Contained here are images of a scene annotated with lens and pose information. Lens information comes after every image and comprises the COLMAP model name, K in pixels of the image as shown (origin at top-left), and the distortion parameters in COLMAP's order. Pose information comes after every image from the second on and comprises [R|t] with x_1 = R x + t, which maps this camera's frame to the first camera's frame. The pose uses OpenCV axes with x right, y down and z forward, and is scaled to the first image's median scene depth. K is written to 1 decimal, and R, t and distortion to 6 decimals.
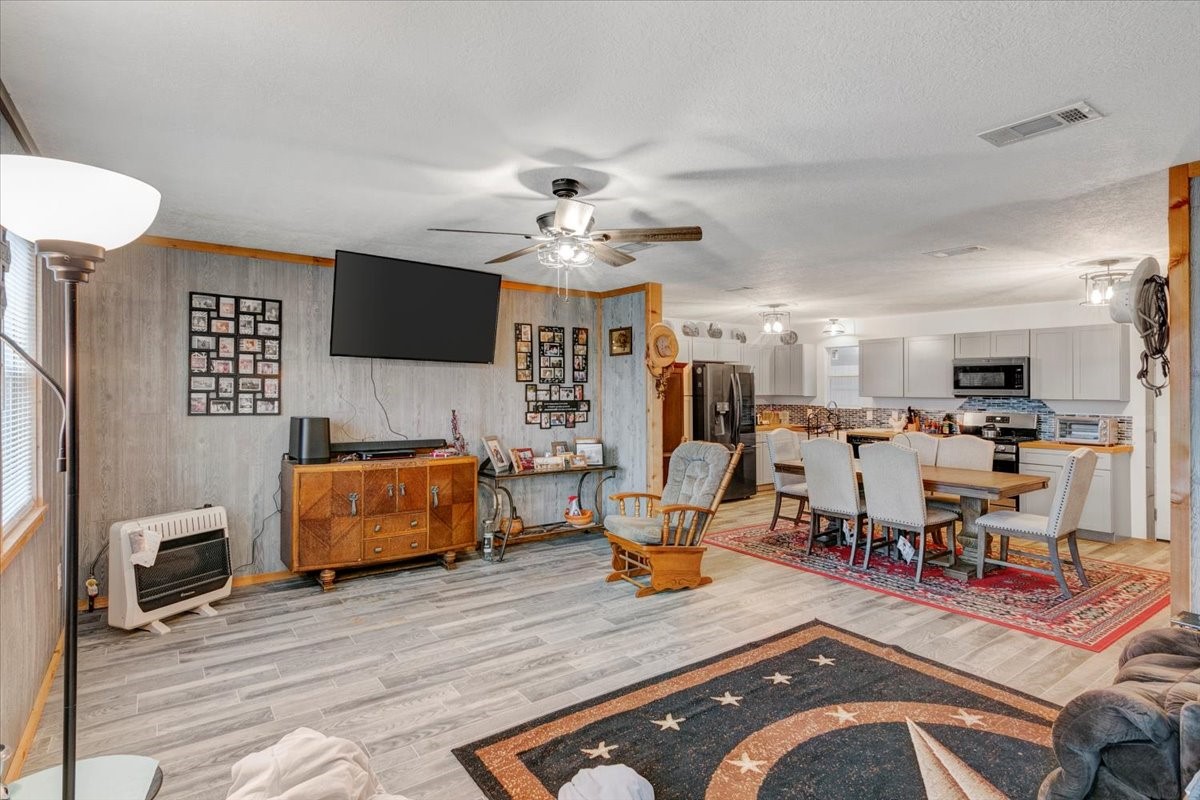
lens RADIAL K [[611.1, 0, 599.0], [0, 611.1, 385.2], [0, 0, 1]] dist [0.002308, 0.001008]
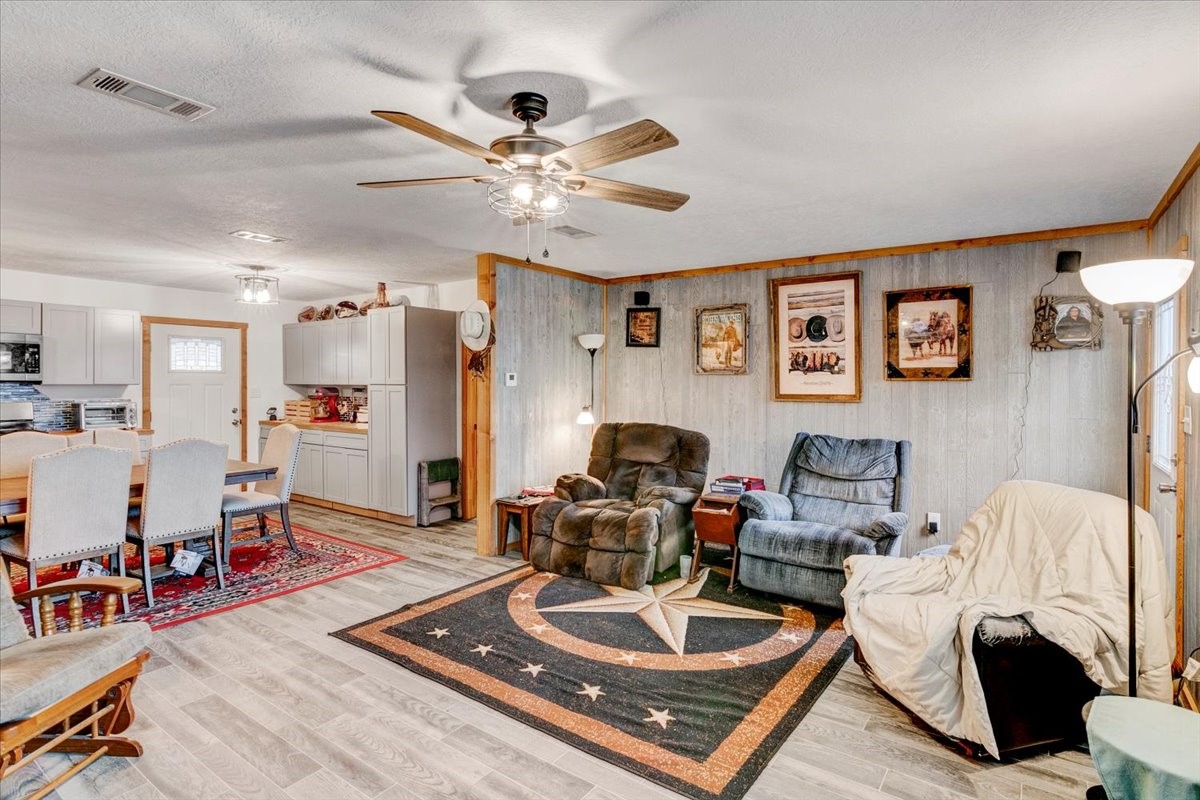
lens RADIAL K [[611.1, 0, 600.6], [0, 611.1, 389.9], [0, 0, 1]] dist [0.002308, 0.001008]
pose [[-0.314114, -0.025025, 0.949055, -0.599158], [-0.013093, 0.999672, 0.022027, 0.001317], [-0.949295, -0.005507, -0.314338, 0.891719]]
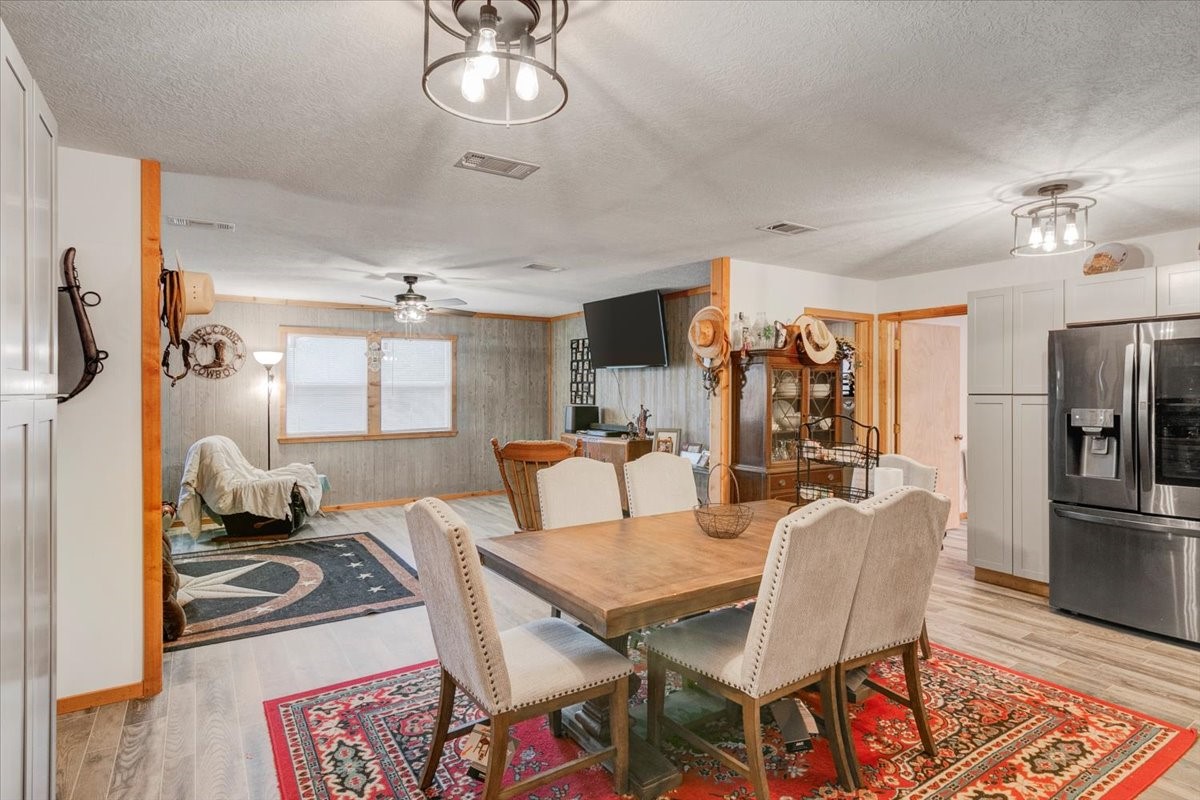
lens RADIAL K [[611.1, 0, 597.7], [0, 611.1, 395.6], [0, 0, 1]] dist [0.002308, 0.001008]
pose [[-0.045609, -0.002206, -0.998957, 1.390341], [0.007522, 0.999968, -0.002552, 0.032017], [0.998931, -0.007631, -0.045591, 1.284525]]
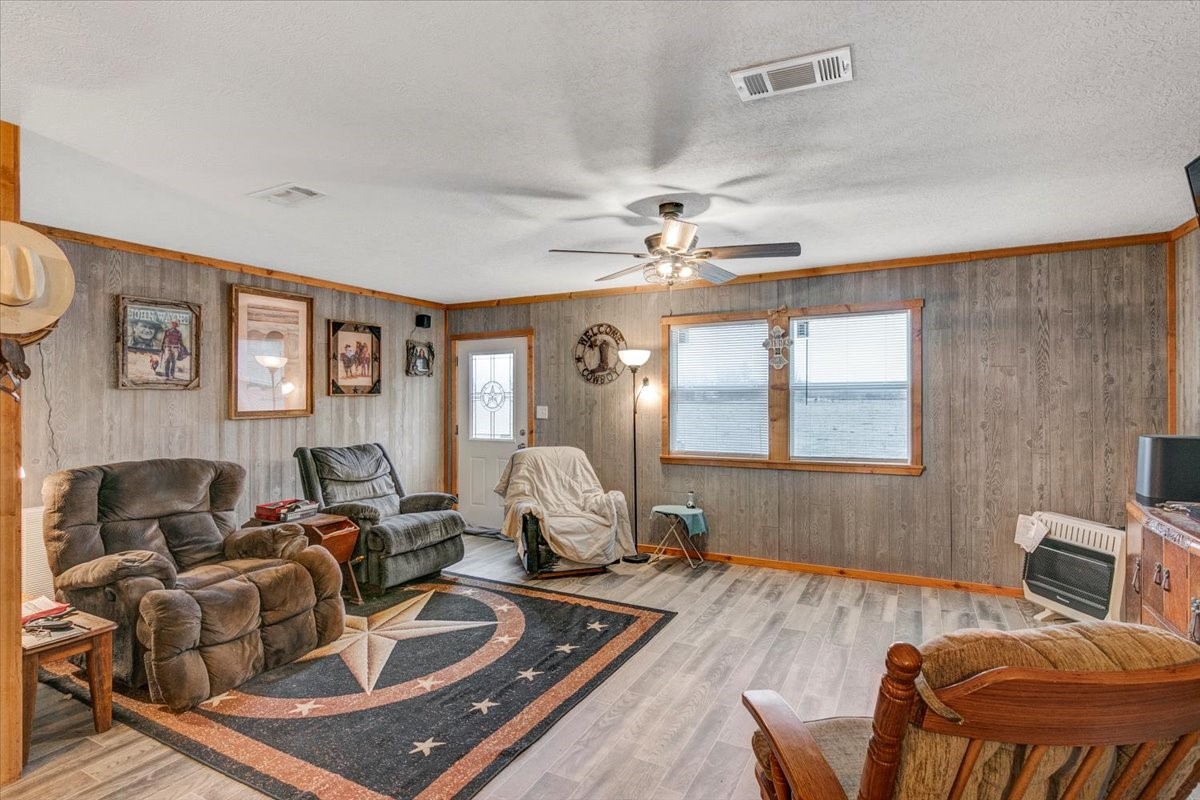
lens RADIAL K [[611.1, 0, 595.0], [0, 611.1, 393.4], [0, 0, 1]] dist [0.002308, 0.001008]
pose [[-0.895622, -0.005219, -0.444785, 0.433364], [0.001309, 0.999896, -0.014369, 0.017105], [0.444814, -0.013451, -0.895522, 1.486695]]
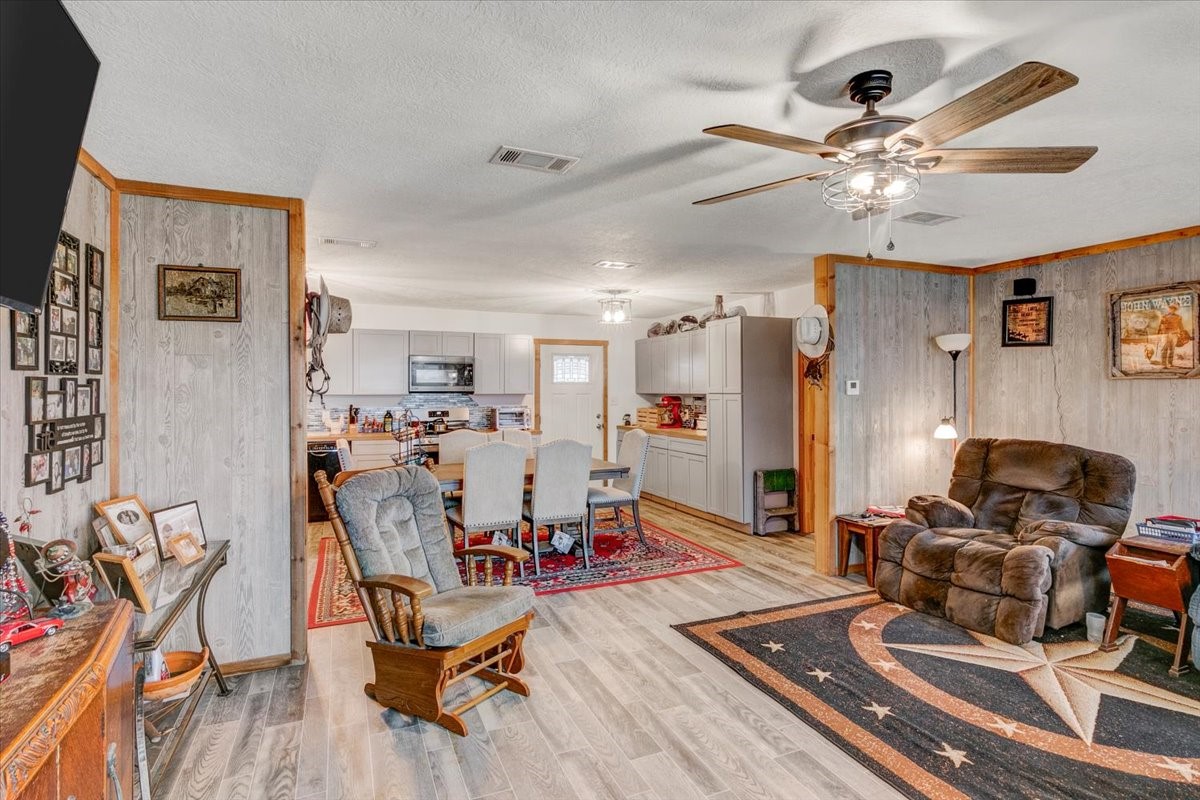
lens RADIAL K [[611.1, 0, 597.4], [0, 611.1, 391.5], [0, 0, 1]] dist [0.002308, 0.001008]
pose [[0.222910, -0.013584, 0.974744, -0.590572], [-0.001182, 0.999898, 0.014205, 0.001459], [-0.974838, -0.004318, 0.222871, 0.885681]]
